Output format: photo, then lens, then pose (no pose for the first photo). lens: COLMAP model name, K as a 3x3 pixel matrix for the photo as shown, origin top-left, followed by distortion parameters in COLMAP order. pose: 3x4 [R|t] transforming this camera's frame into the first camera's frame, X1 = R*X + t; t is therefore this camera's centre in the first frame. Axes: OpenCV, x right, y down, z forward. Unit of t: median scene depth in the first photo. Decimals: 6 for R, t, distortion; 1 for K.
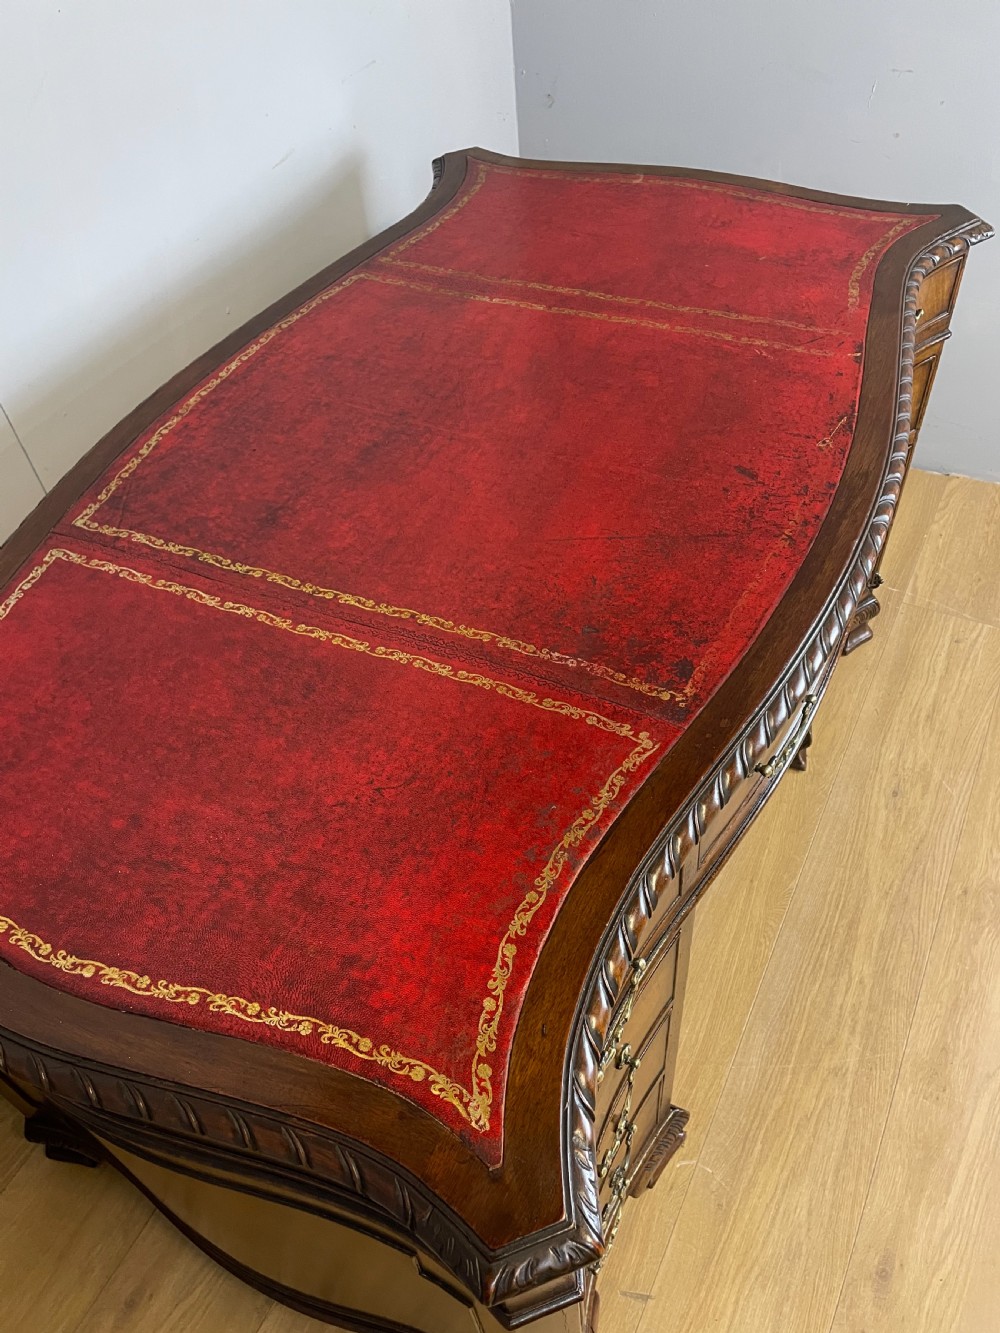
lens RADIAL K [[1013.3, 0, 501.9], [0, 1013.3, 663.8], [0, 0, 1]] dist [0.096664, -0.126324]
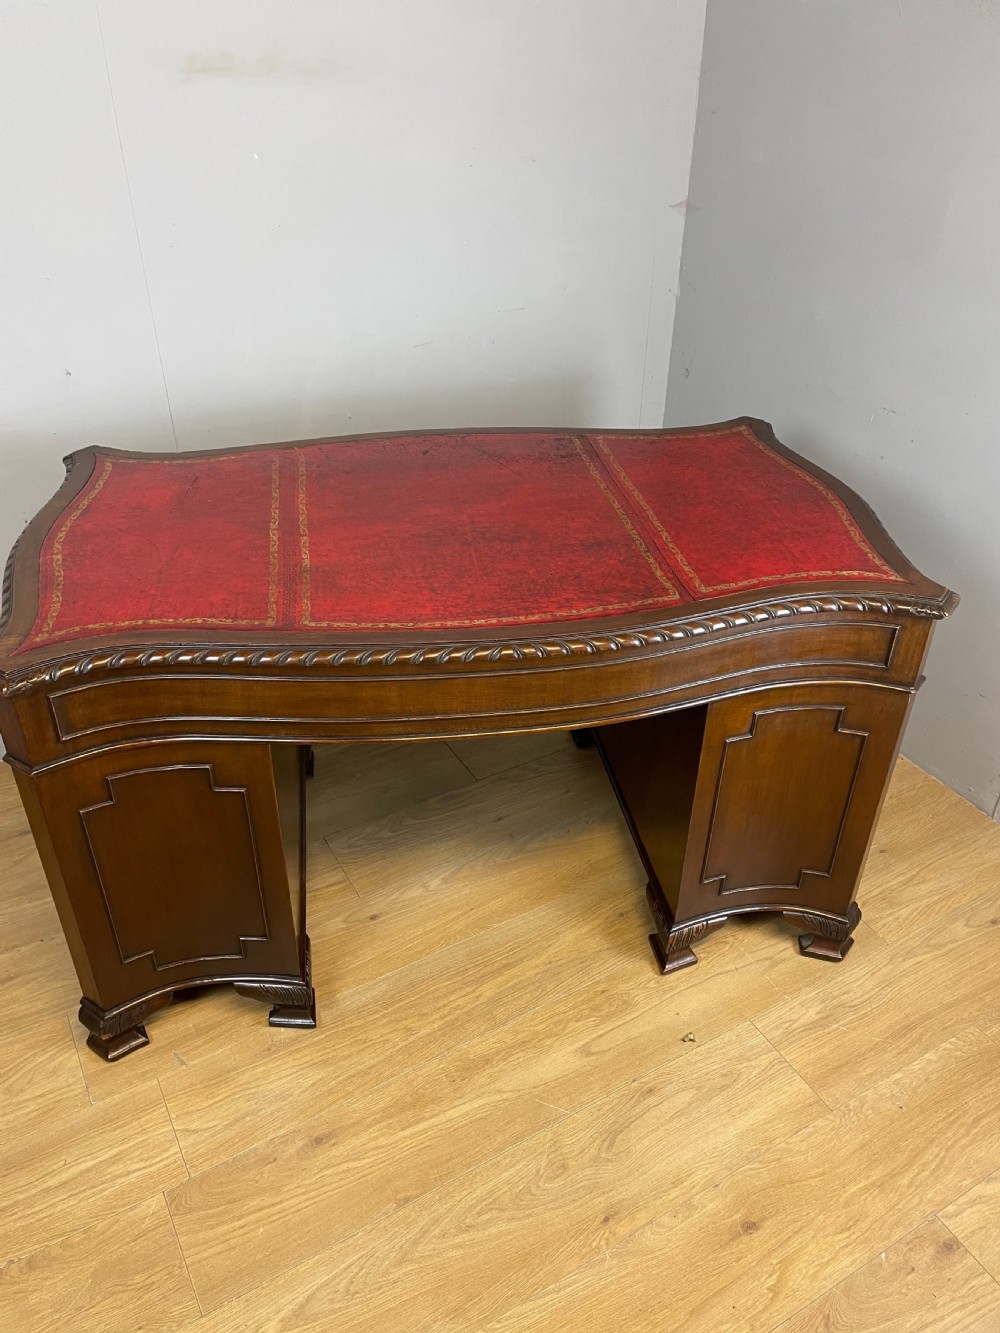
lens RADIAL K [[1013.3, 0, 498.3], [0, 1013.3, 667.8], [0, 0, 1]] dist [0.096664, -0.126324]
pose [[0.838343, 0.370157, -0.400205, 0.835892], [-0.446751, 0.887203, -0.115258, 0.093303], [0.312400, 0.275418, 0.909149, -0.298989]]
